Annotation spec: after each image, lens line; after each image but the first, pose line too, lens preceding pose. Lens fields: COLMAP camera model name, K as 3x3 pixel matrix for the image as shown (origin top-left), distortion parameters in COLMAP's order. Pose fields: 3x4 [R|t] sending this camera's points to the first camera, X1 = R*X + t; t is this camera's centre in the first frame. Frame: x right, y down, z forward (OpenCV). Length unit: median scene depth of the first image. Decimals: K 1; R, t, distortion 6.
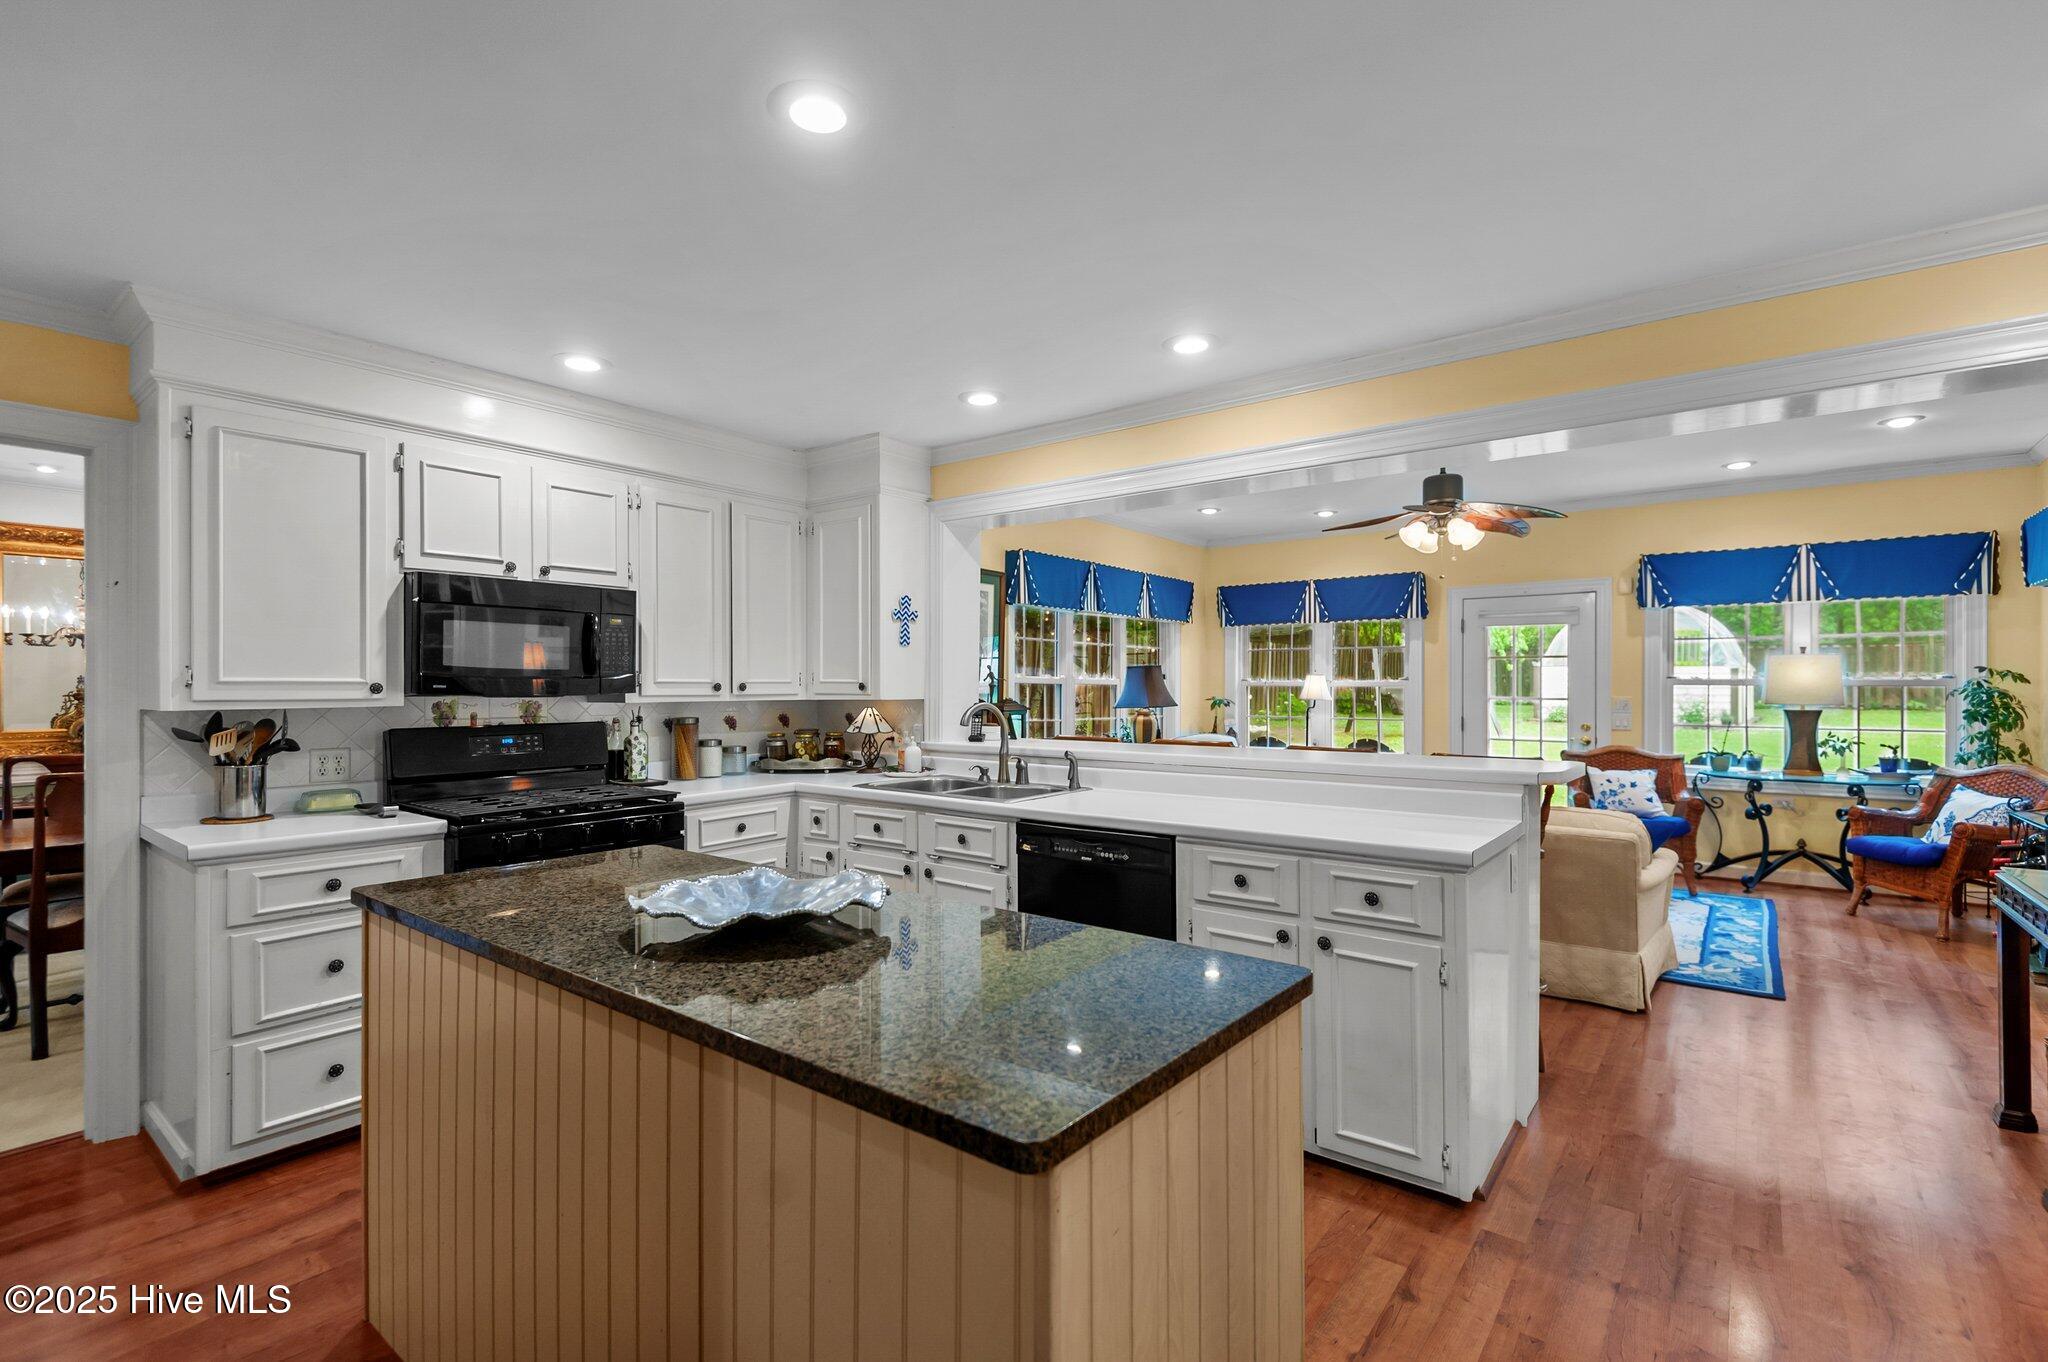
lens RADIAL K [[908.9, 0, 1036.0], [0, 908.9, 685.0], [0, 0, 1]] dist [-0.005196, -0.005034]
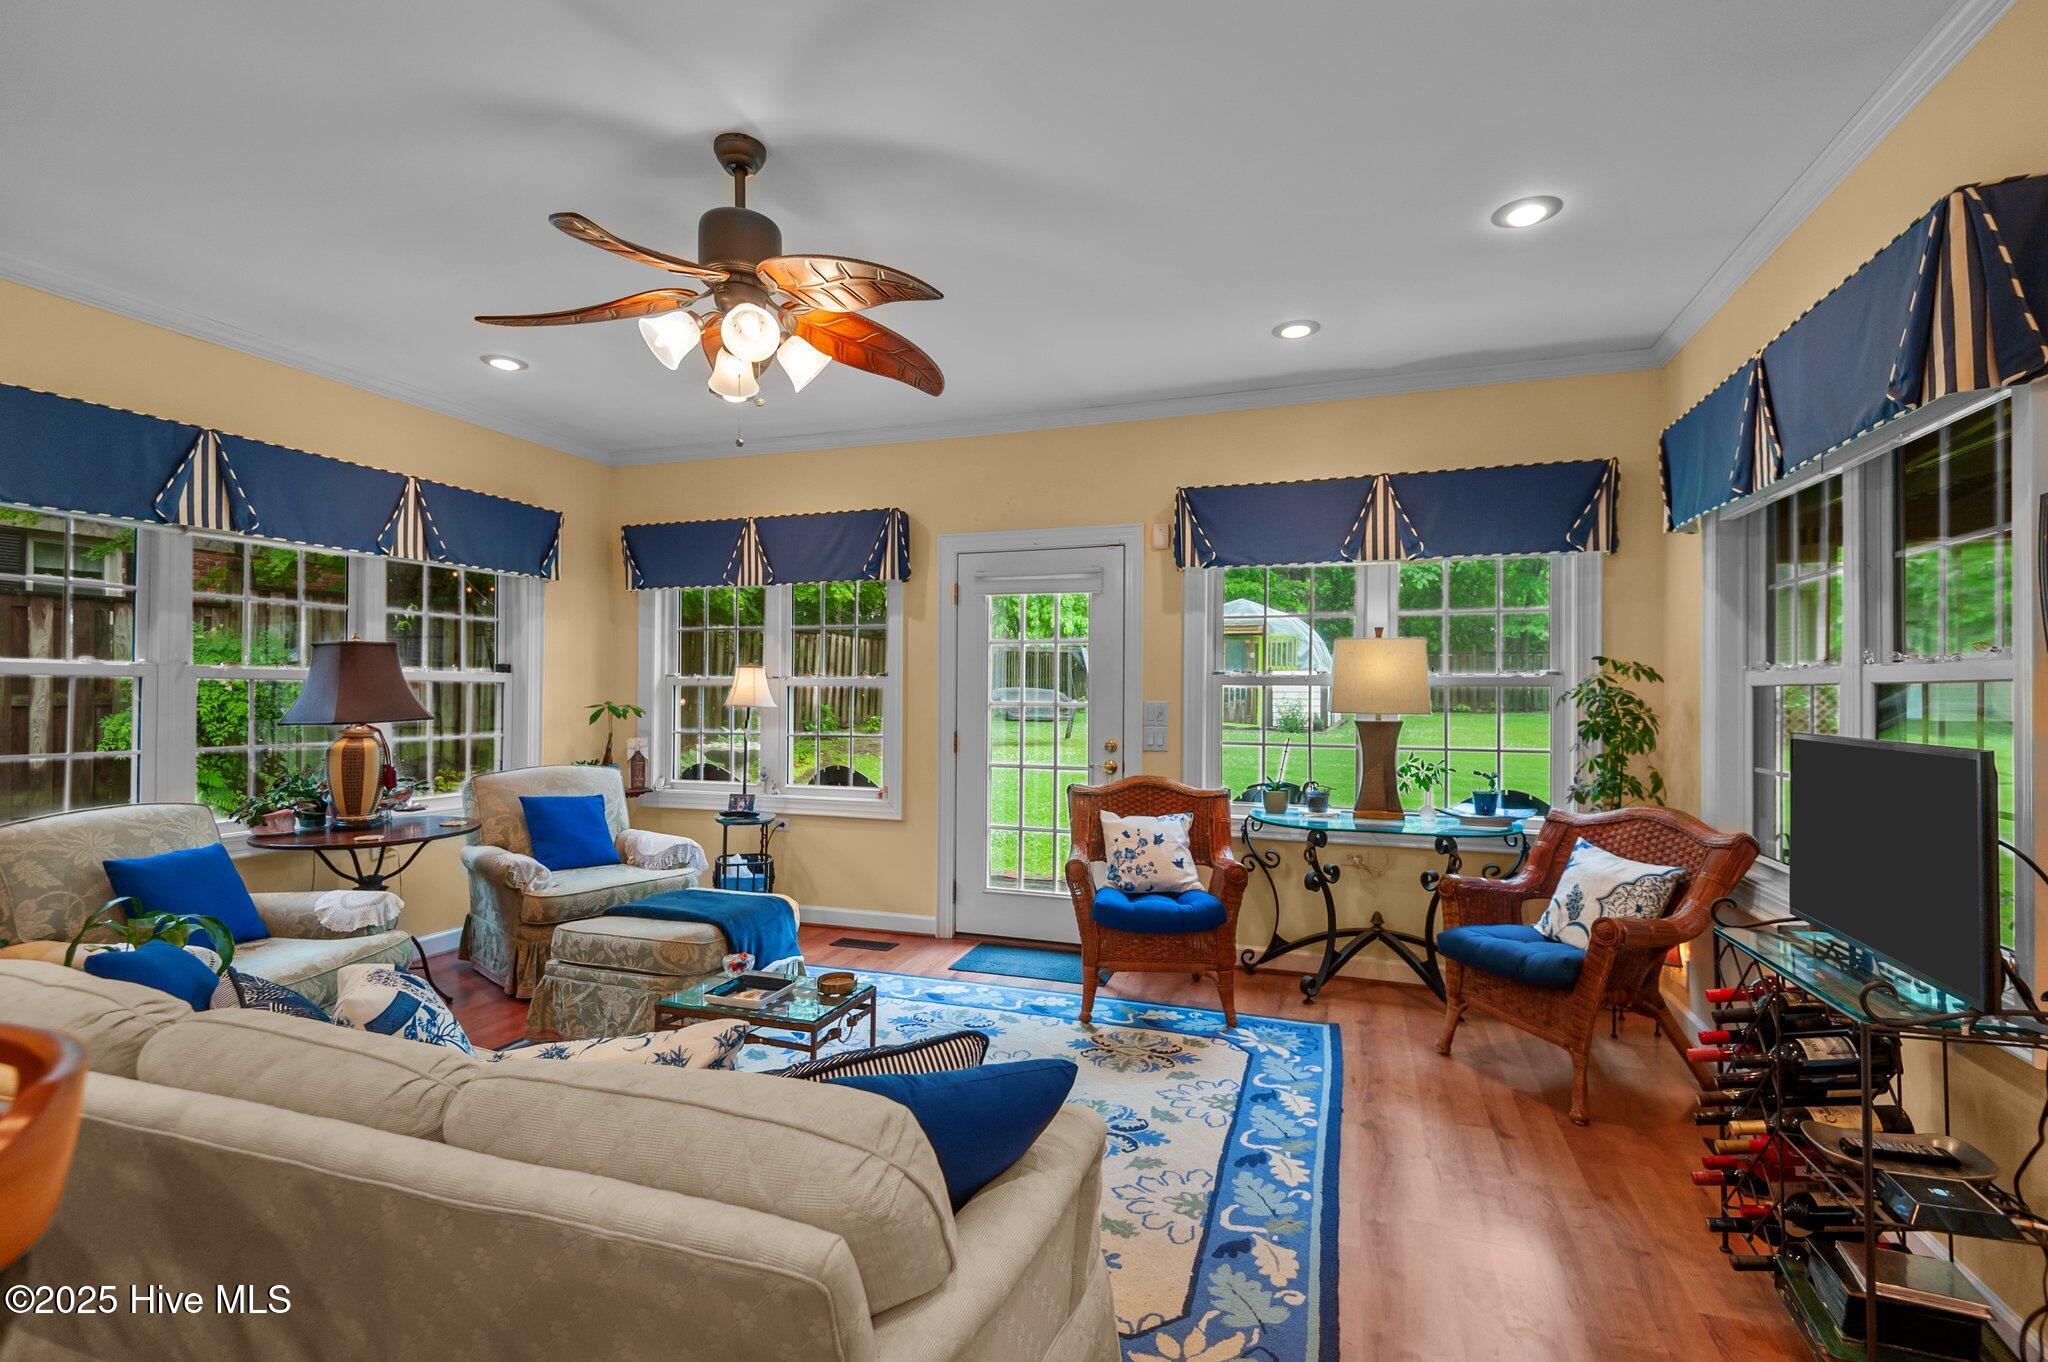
lens RADIAL K [[908.9, 0, 1032.3], [0, 908.9, 680.0], [0, 0, 1]] dist [-0.005196, -0.005034]
pose [[0.942191, 0.009047, 0.334955, 0.375796], [-0.005914, 0.999929, -0.010374, 0.005417], [-0.335025, 0.007794, 0.942177, 0.444983]]
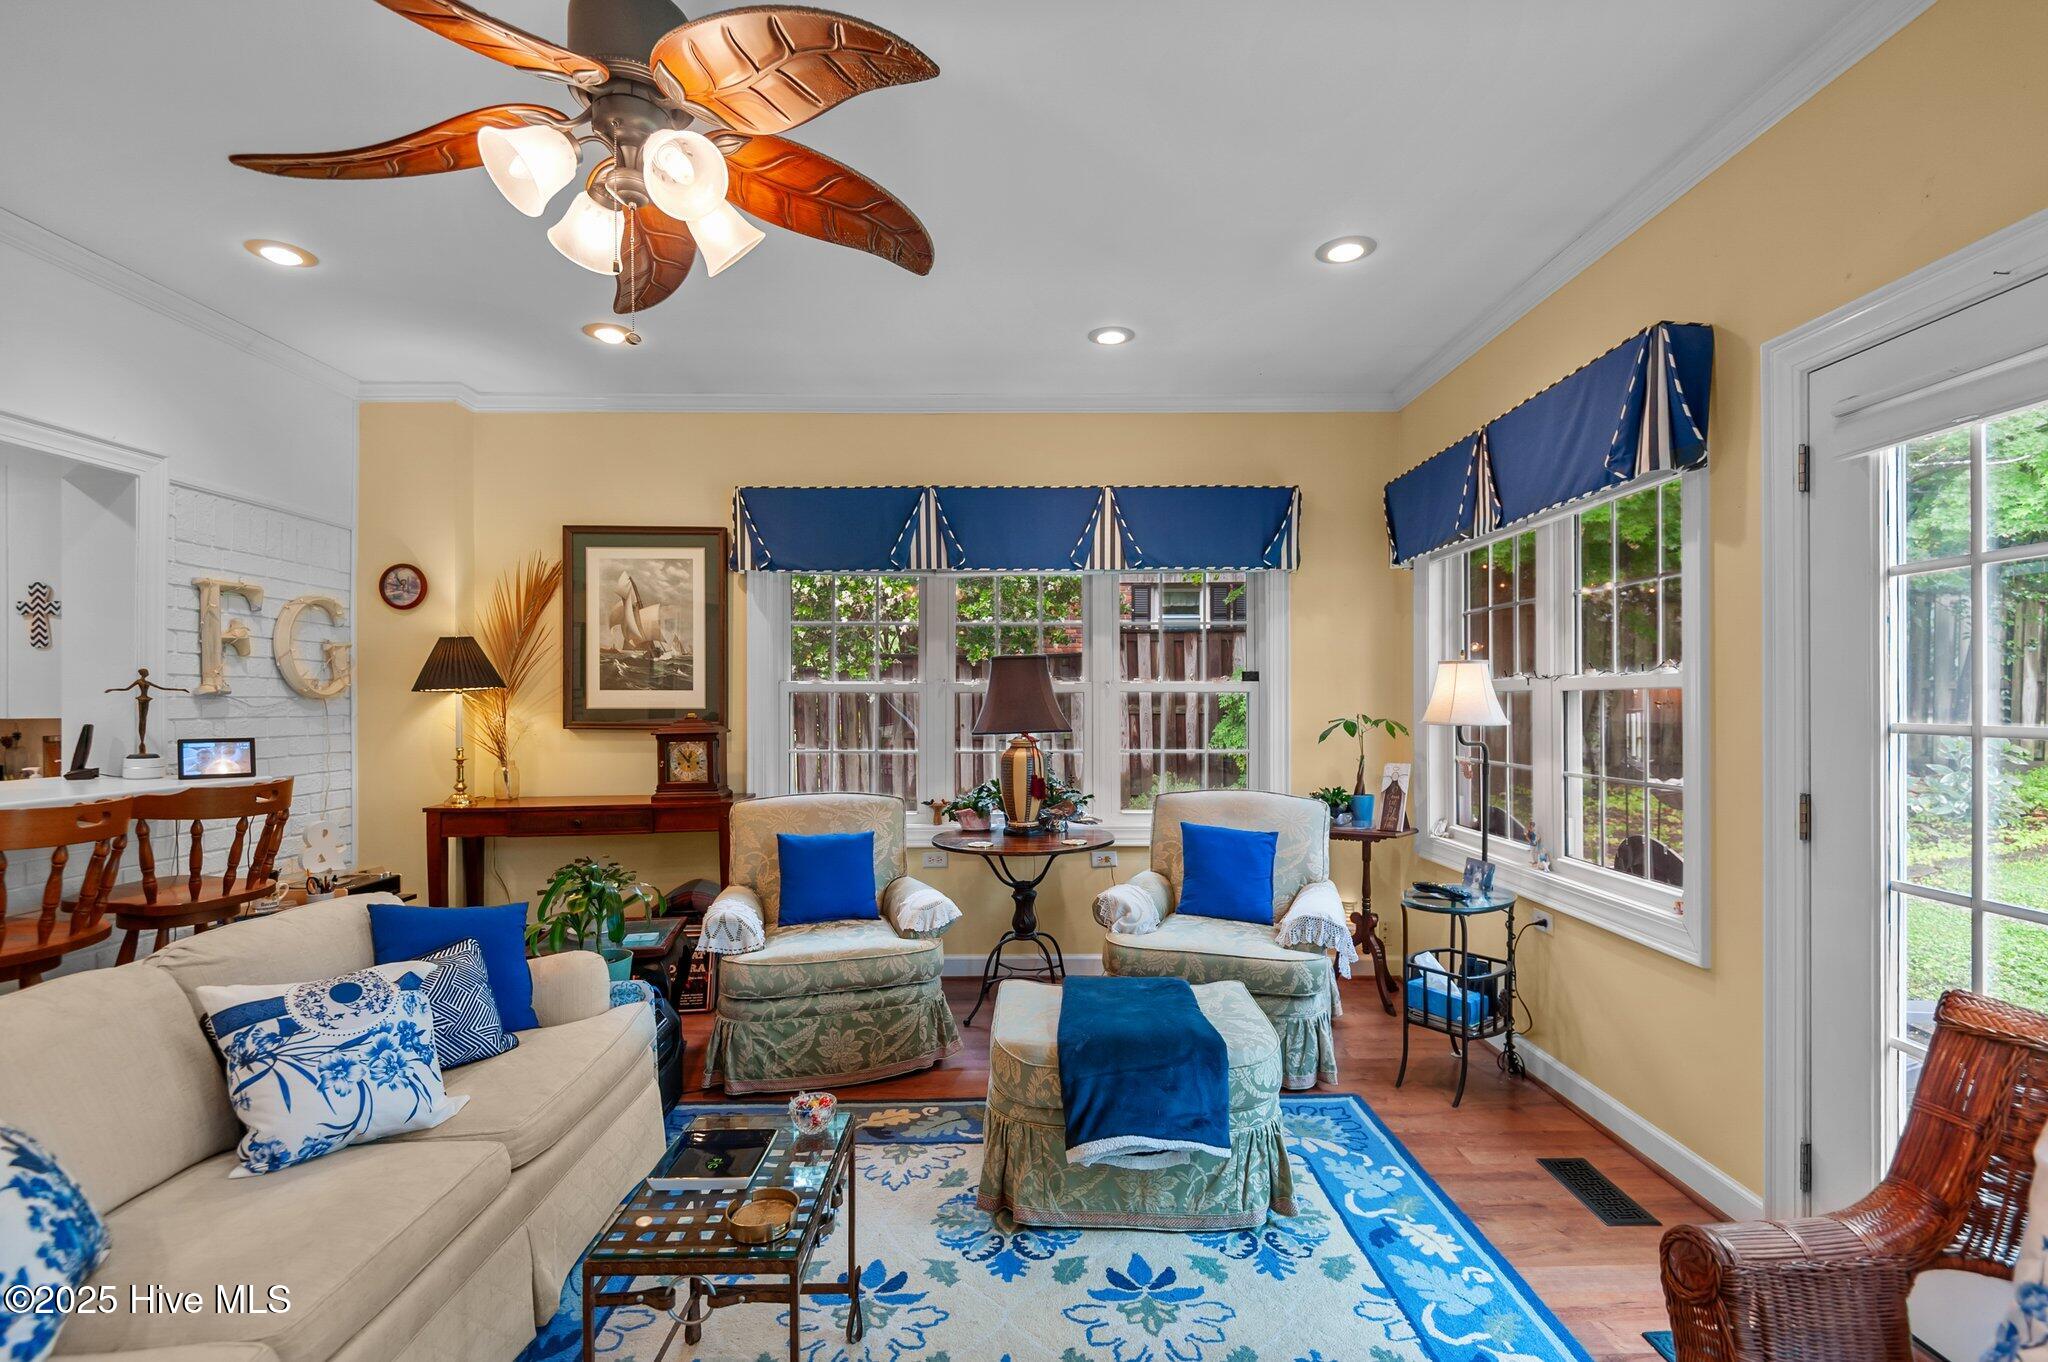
lens RADIAL K [[908.9, 0, 1023.5], [0, 908.9, 692.4], [0, 0, 1]] dist [-0.005196, -0.005034]
pose [[0.618503, -0.008822, -0.785733, 0.674507], [0.006615, 0.999960, -0.006020, 0.005387], [0.785755, -0.001474, 0.618537, 0.797442]]
